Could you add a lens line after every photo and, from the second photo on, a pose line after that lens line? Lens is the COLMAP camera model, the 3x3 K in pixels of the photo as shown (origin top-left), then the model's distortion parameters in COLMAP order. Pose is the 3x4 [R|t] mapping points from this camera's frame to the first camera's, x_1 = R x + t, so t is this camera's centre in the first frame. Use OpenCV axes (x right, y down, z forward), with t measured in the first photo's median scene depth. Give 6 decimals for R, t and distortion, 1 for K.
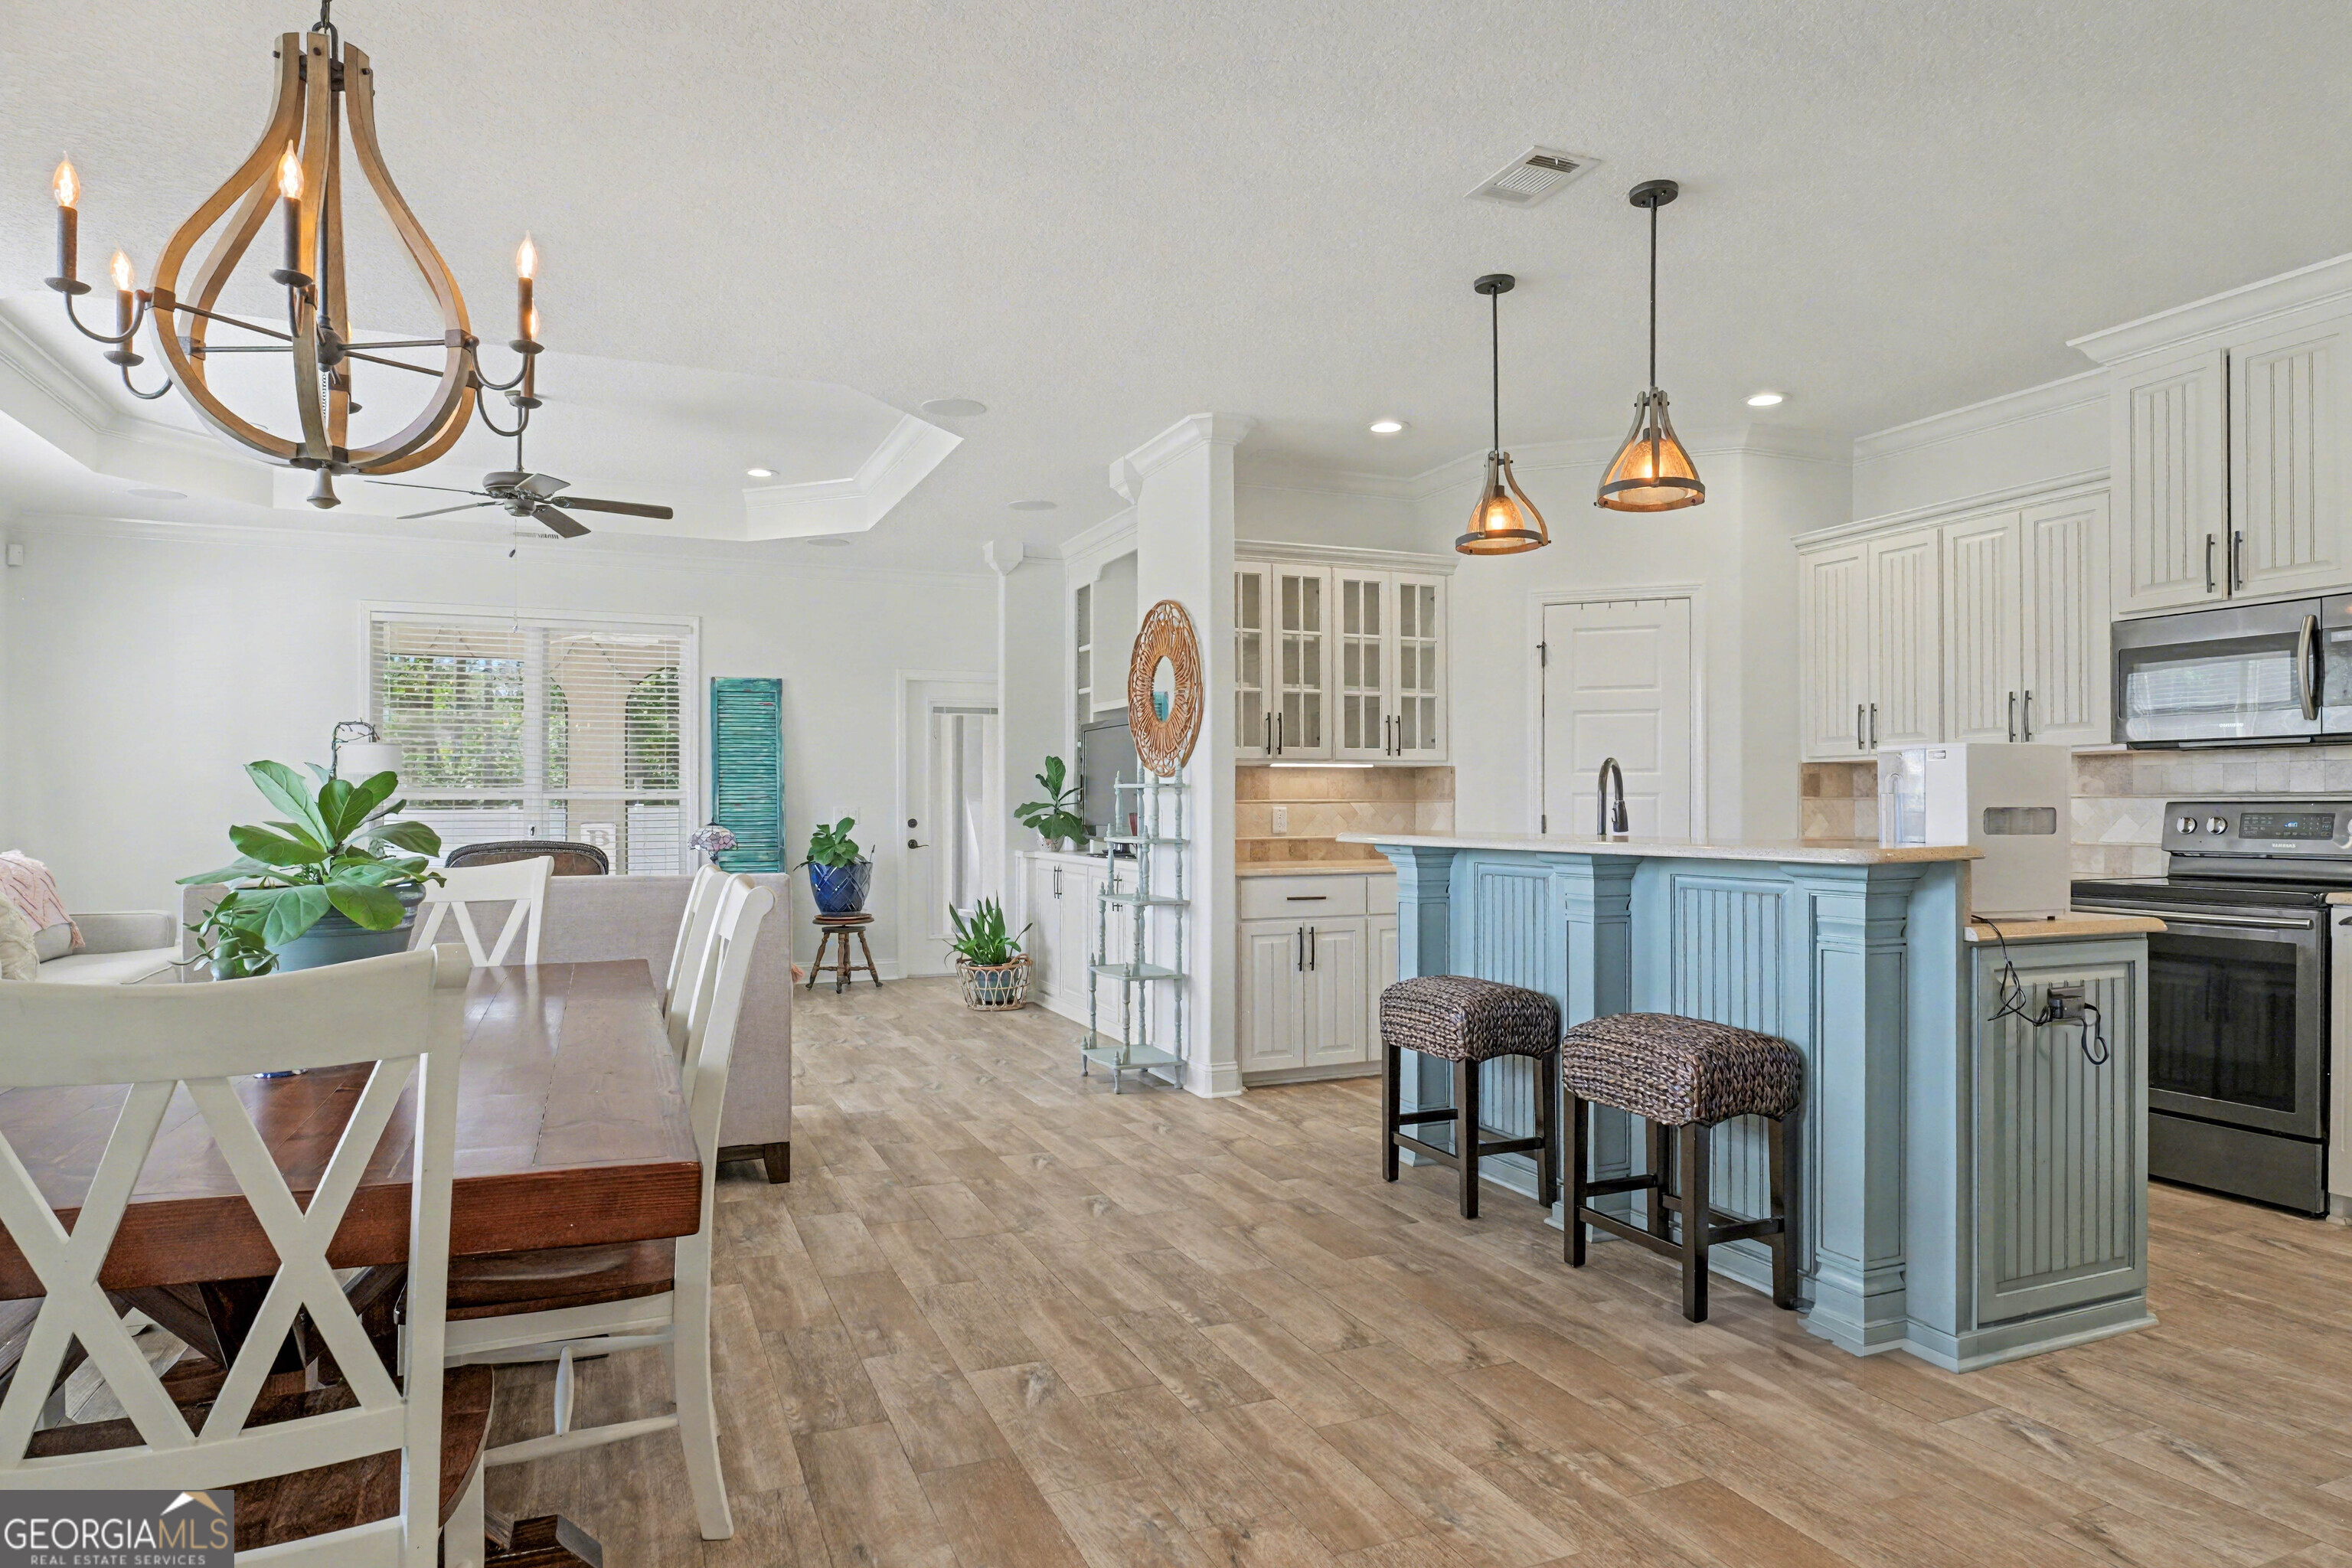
lens RADIAL K [[1390.2, 0, 1180.3], [0, 1390.2, 799.2], [0, 0, 1]] dist [-0.024126, 0.012717]
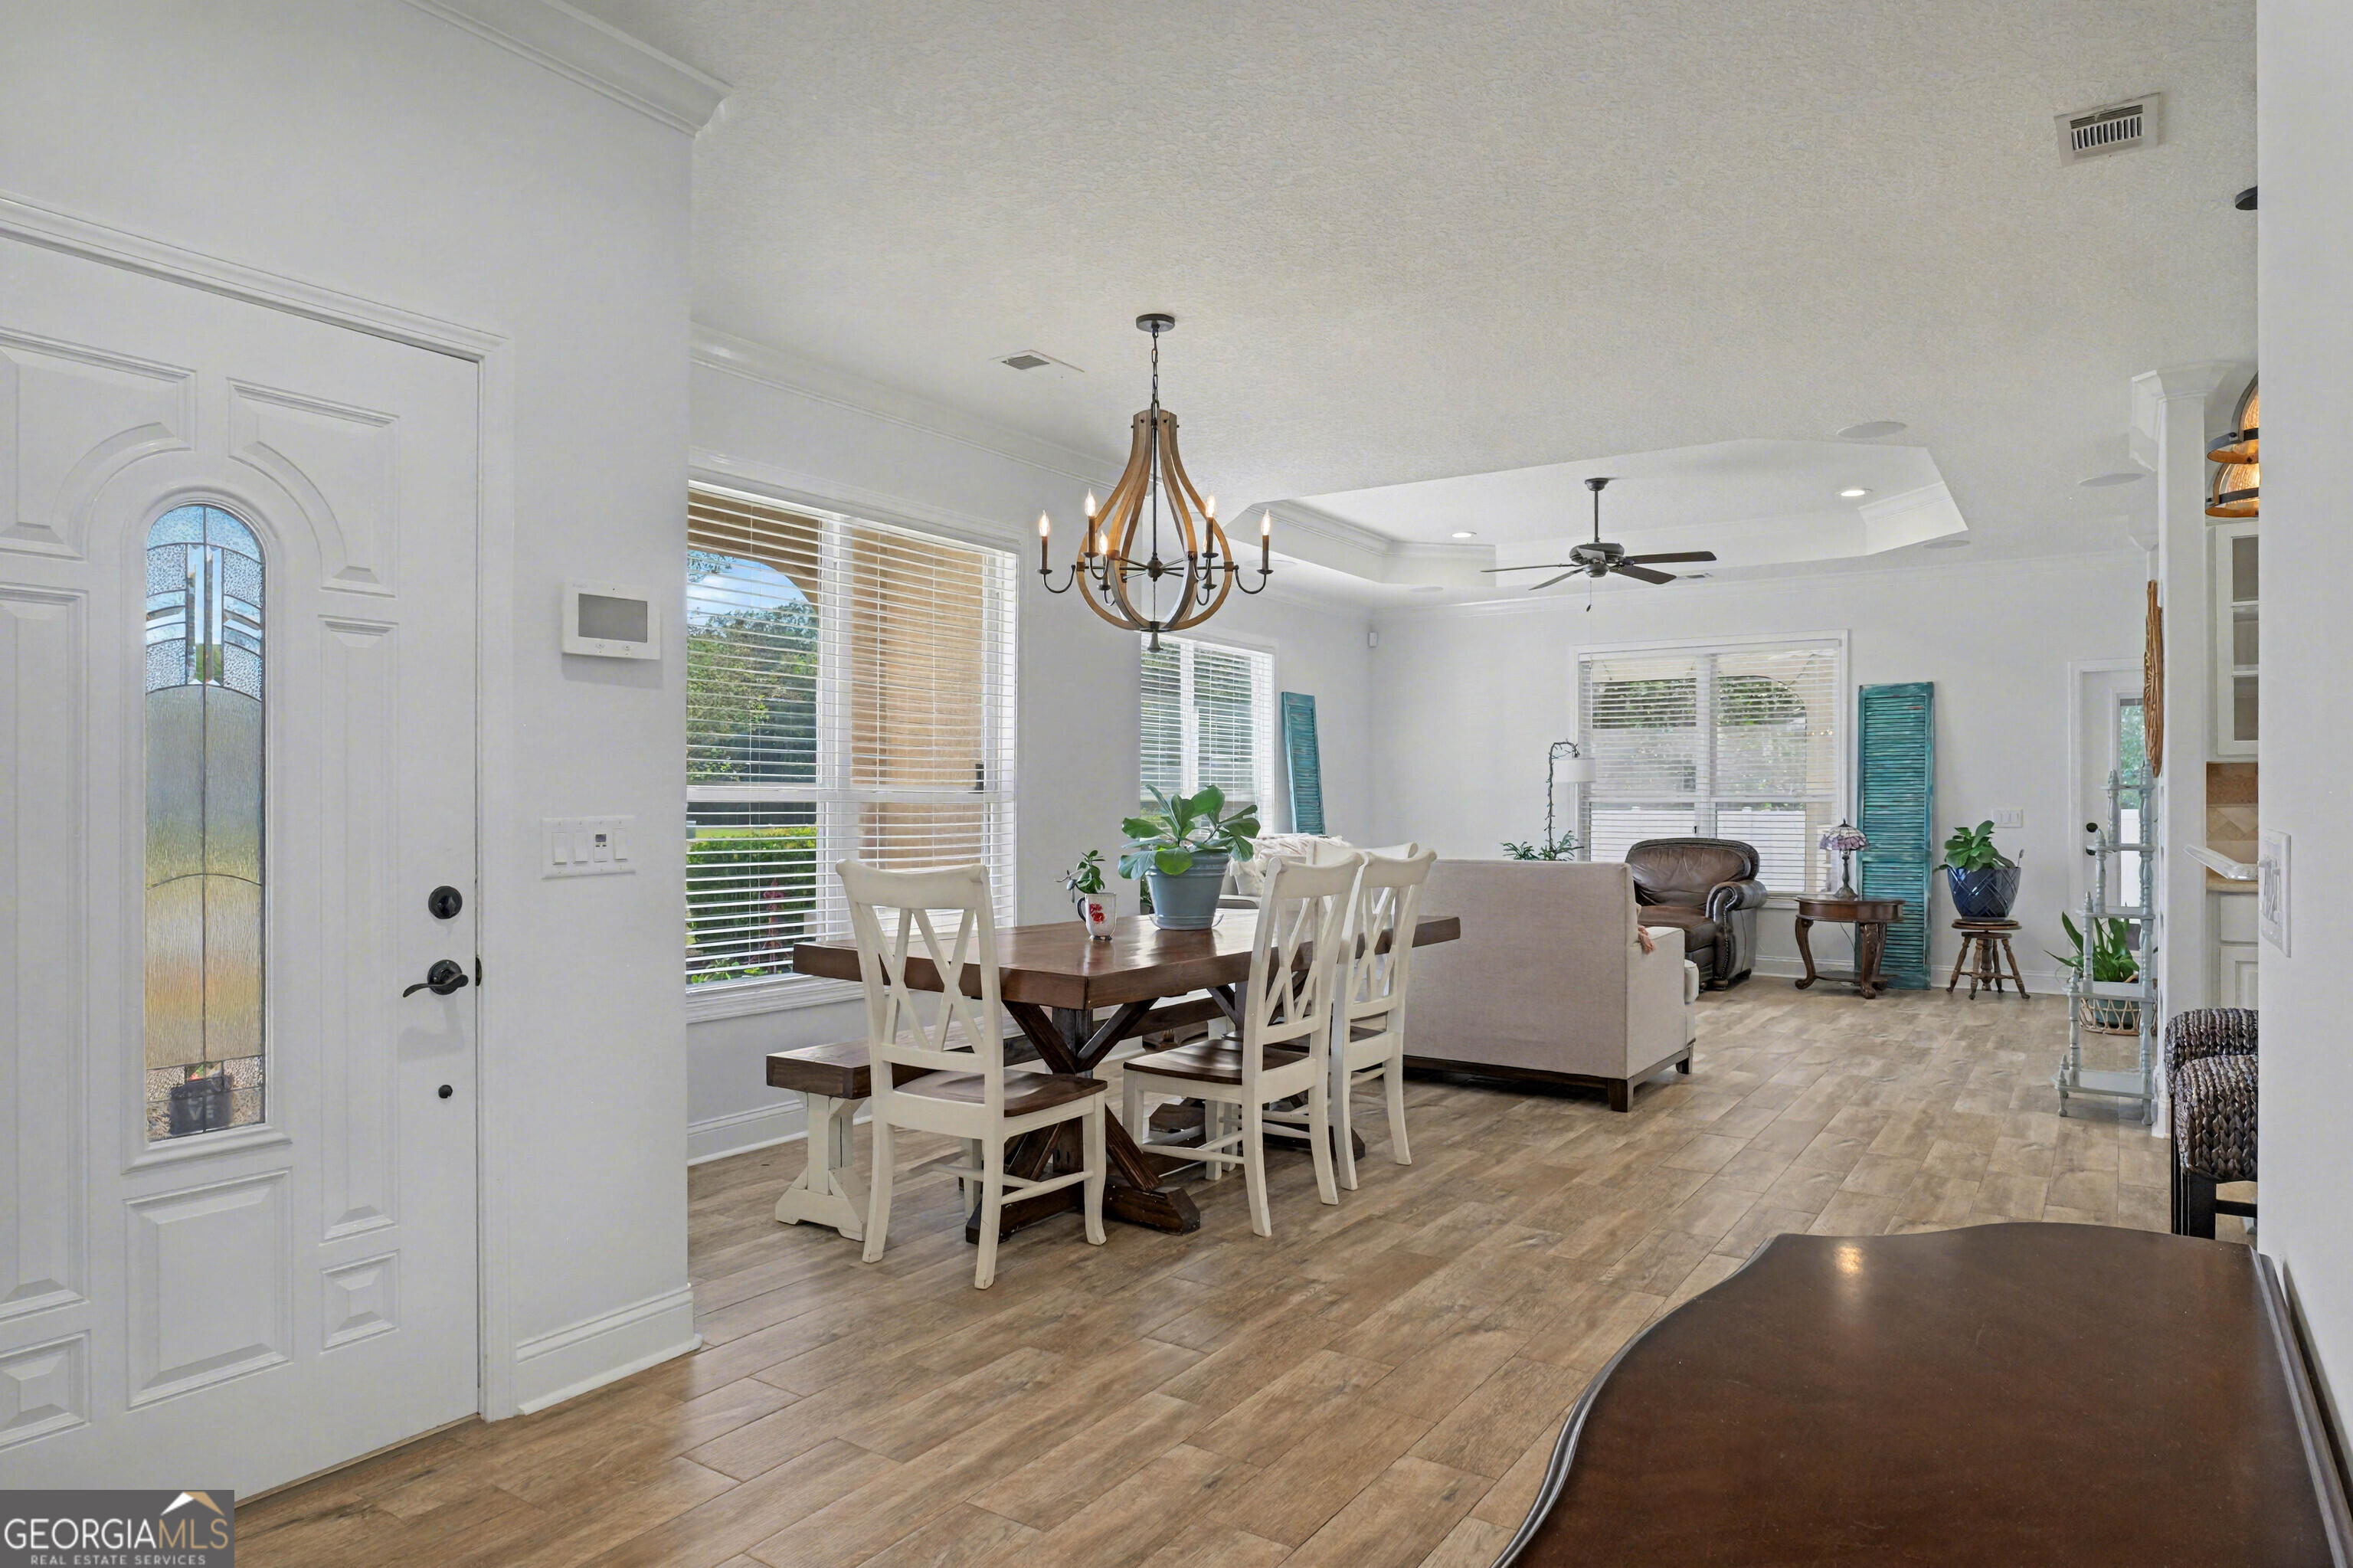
lens RADIAL K [[1390.8, 0, 1159.0], [0, 1390.8, 797.1], [0, 0, 1]] dist [-0.024126, 0.012717]
pose [[0.536142, -0.006801, -0.844100, 0.523119], [0.004128, 0.999977, -0.005434, -0.000451], [0.844118, -0.000571, 0.536157, -0.015909]]
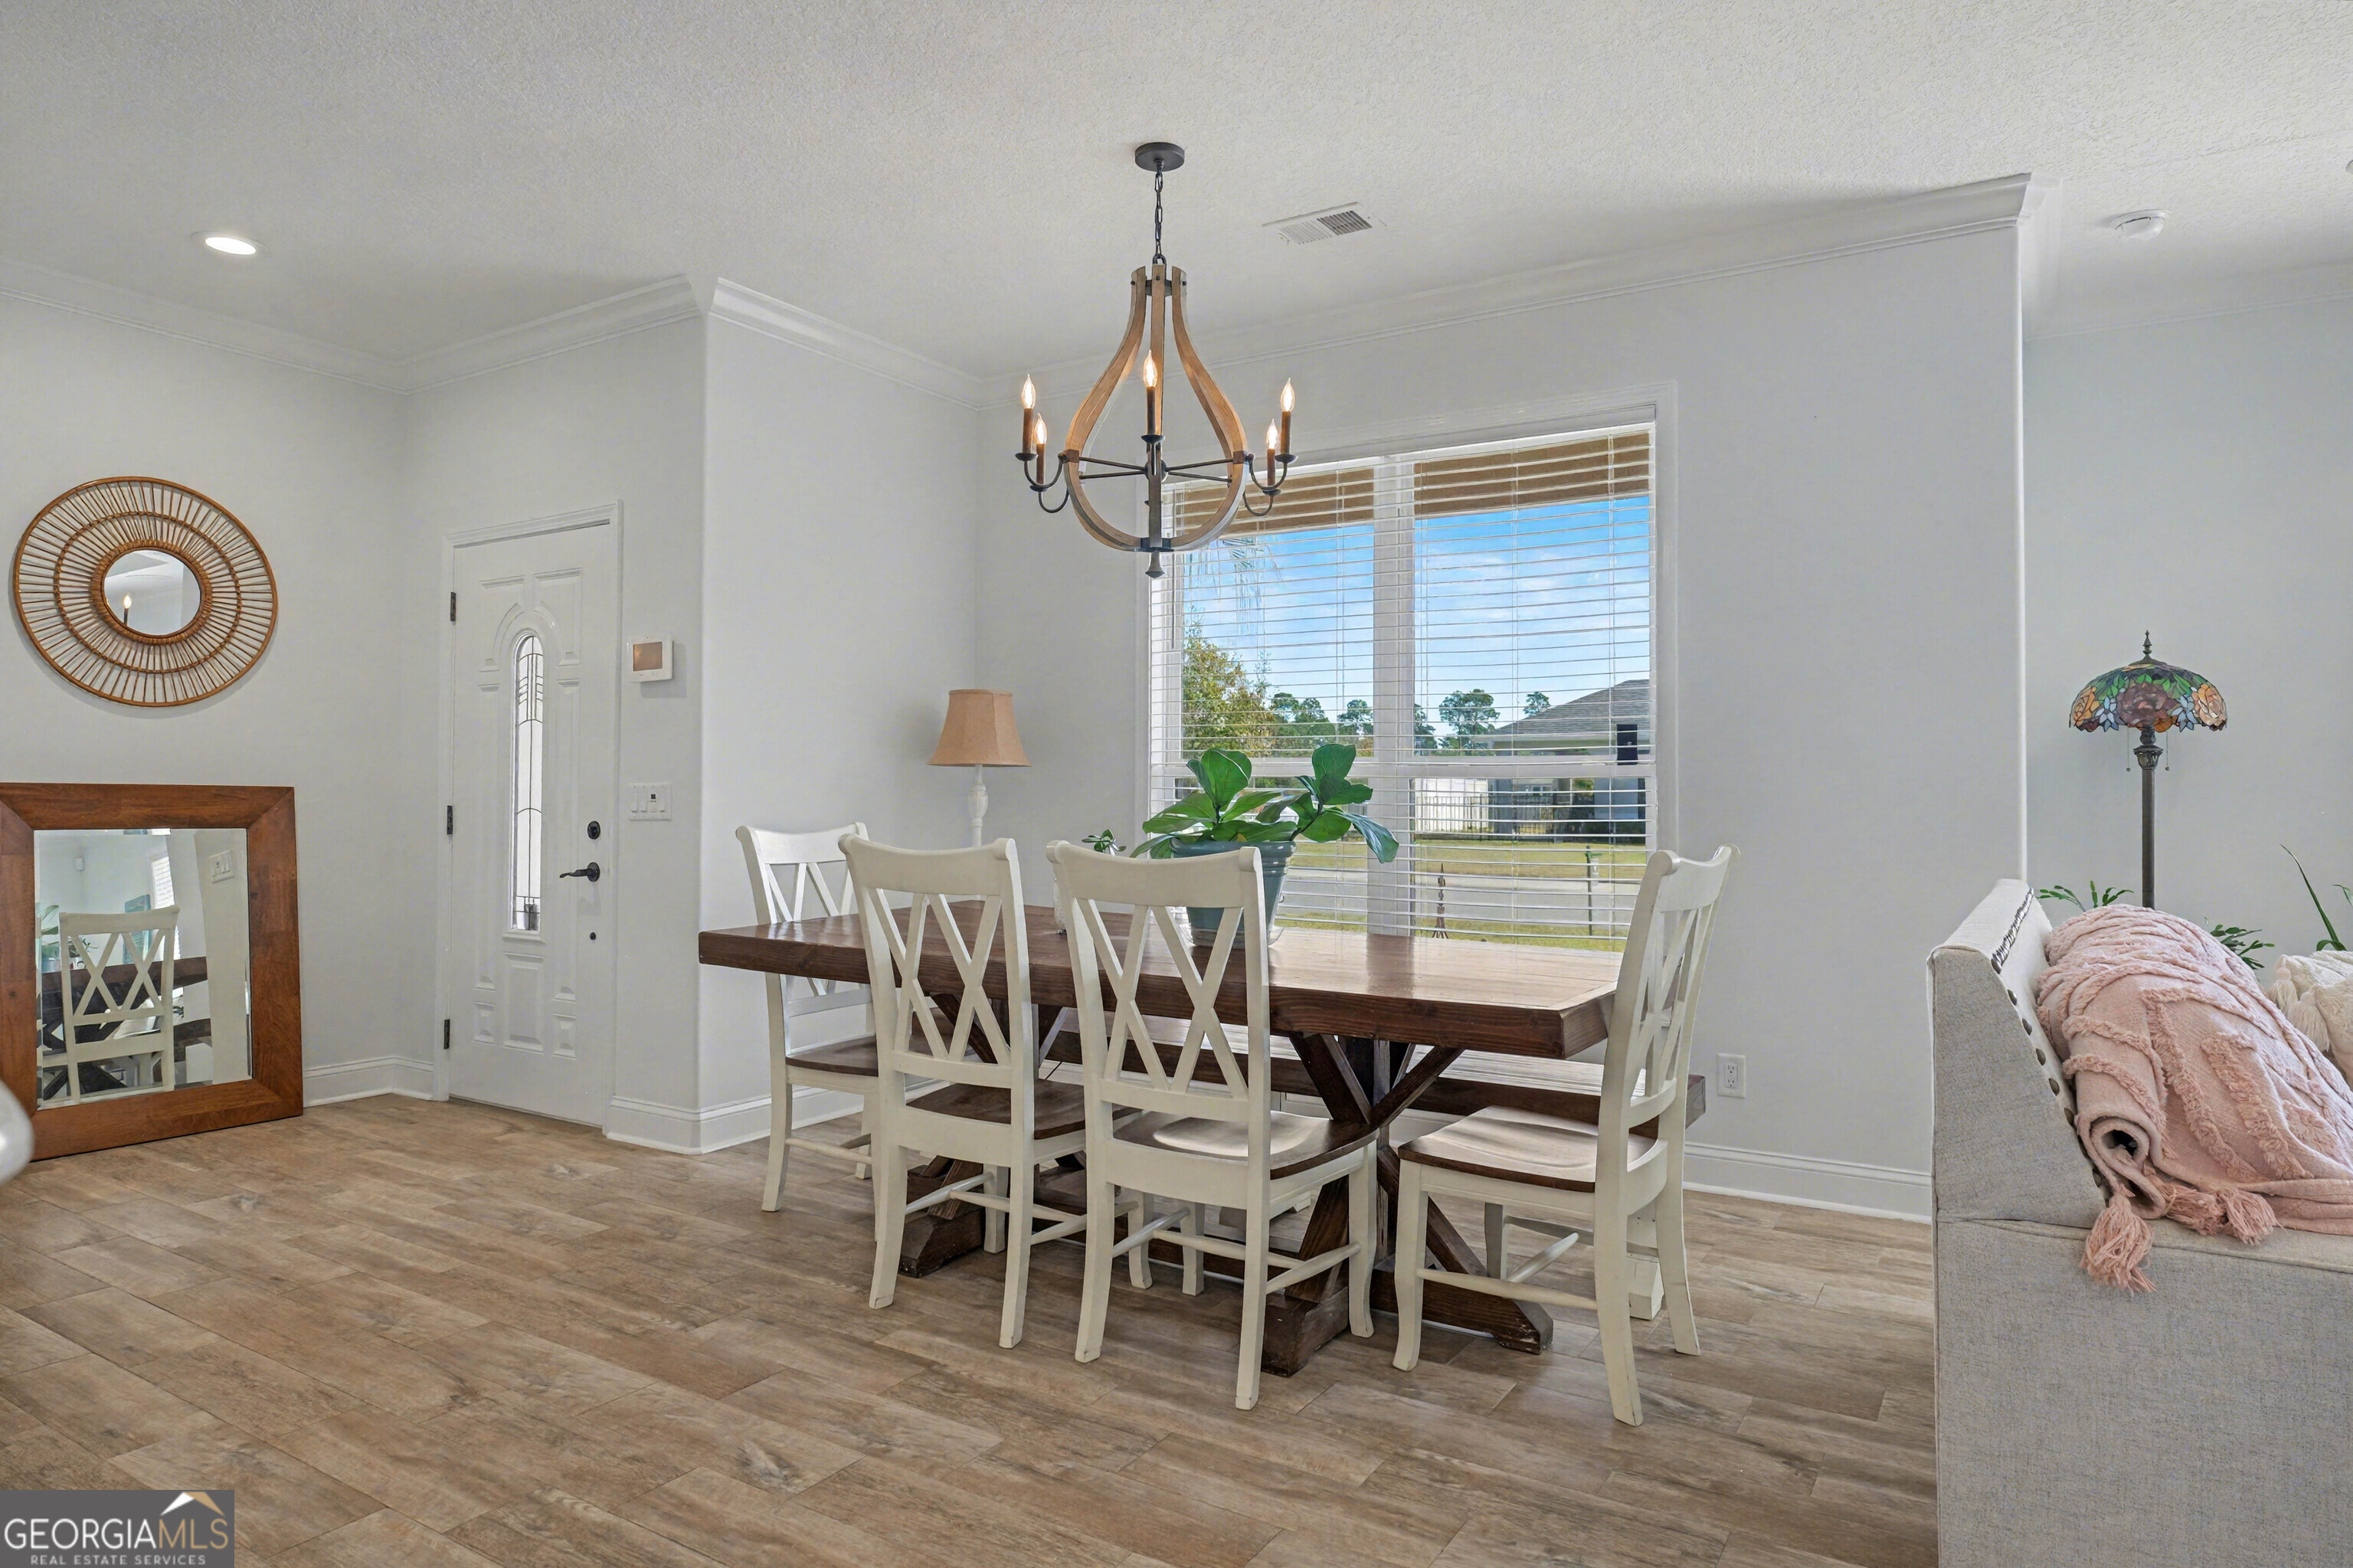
lens RADIAL K [[1390.8, 0, 1189.8], [0, 1390.8, 770.3], [0, 0, 1]] dist [-0.024126, 0.012717]
pose [[-0.815327, -0.007824, -0.578948, 0.109063], [-0.000550, 0.999919, -0.012738, 0.007358], [0.579000, -0.010067, -0.815265, 1.150176]]
